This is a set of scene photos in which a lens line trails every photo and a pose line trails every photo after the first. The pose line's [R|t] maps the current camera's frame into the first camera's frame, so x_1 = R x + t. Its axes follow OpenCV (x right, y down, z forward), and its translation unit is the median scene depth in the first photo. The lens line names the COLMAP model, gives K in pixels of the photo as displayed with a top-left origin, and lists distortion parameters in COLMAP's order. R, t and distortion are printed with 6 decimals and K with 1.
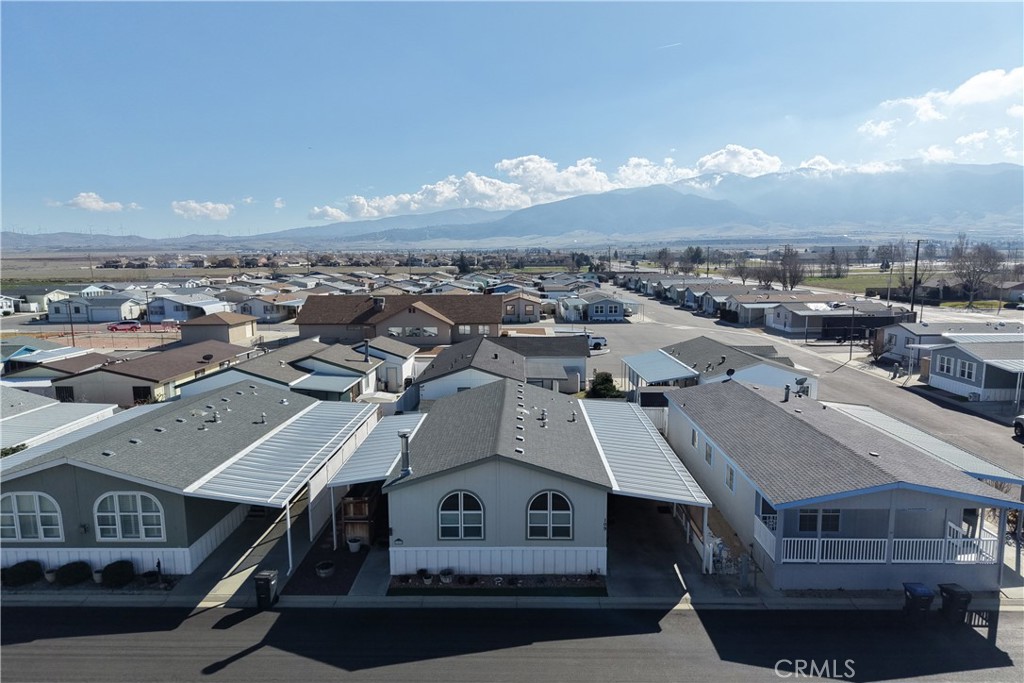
lens RADIAL K [[681.1, 0, 512.6], [0, 681.1, 345.3], [0, 0, 1]] dist [0.020856, -0.025213]
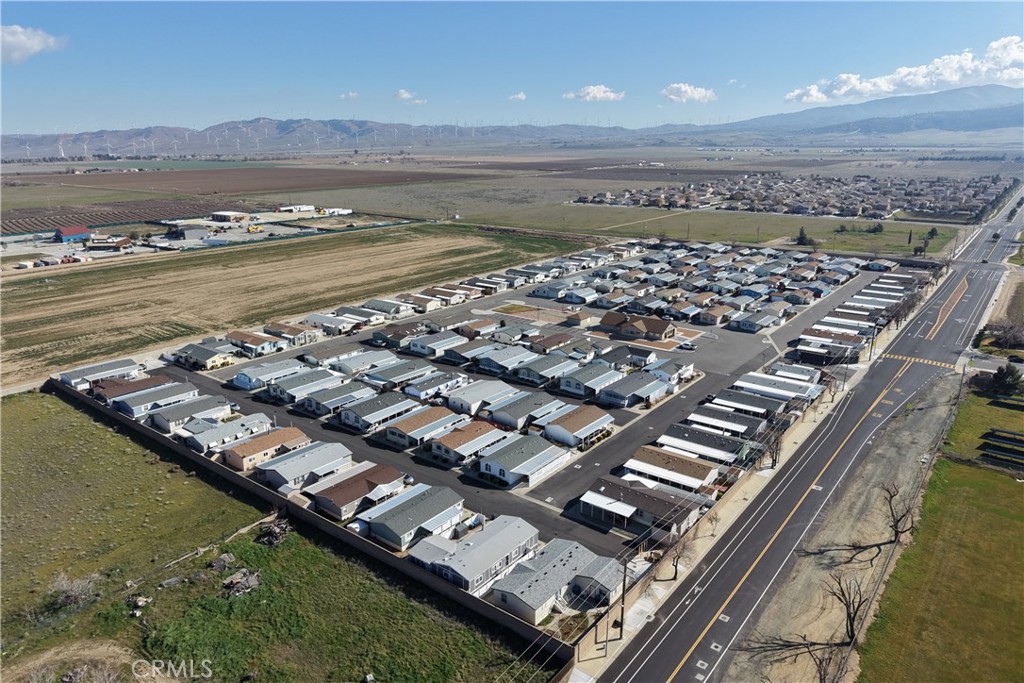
lens RADIAL K [[681.1, 0, 508.6], [0, 681.1, 342.7], [0, 0, 1]] dist [0.020856, -0.025213]
pose [[0.792791, 0.175626, -0.583642, 2.116590], [-0.079741, 0.979242, 0.186352, -0.883679], [0.604255, -0.101198, 0.790339, -3.036561]]
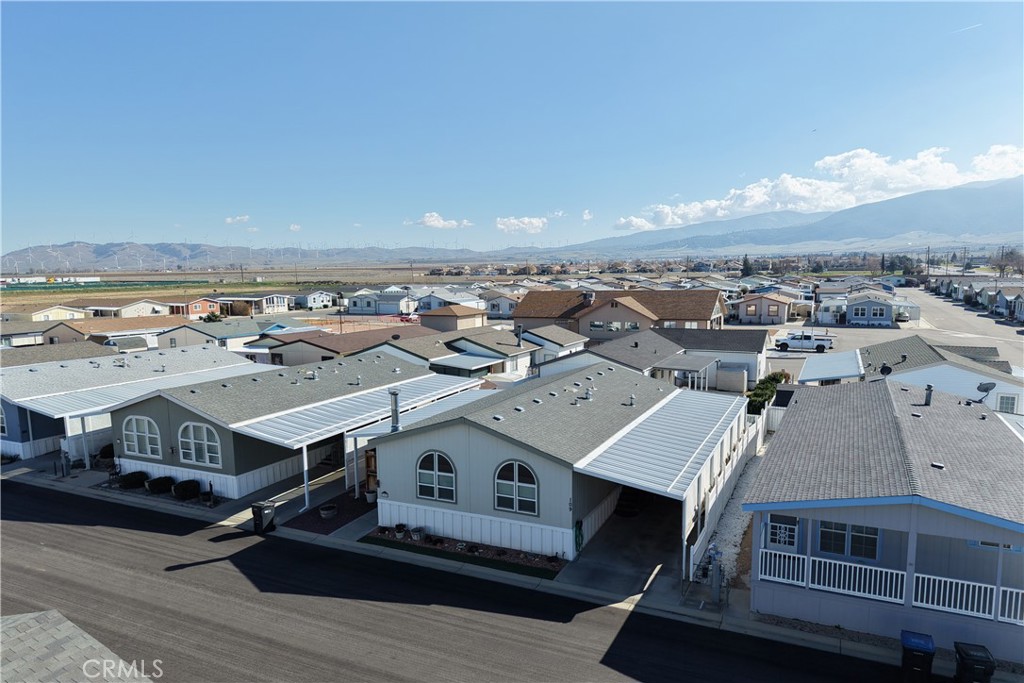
lens RADIAL K [[681.1, 0, 514.1], [0, 681.1, 345.7], [0, 0, 1]] dist [0.020856, -0.025213]
pose [[0.908461, 0.040445, -0.416008, 0.240413], [-0.045359, 0.998969, -0.001930, 0.030313], [0.415501, 0.020623, 0.909359, 0.073825]]
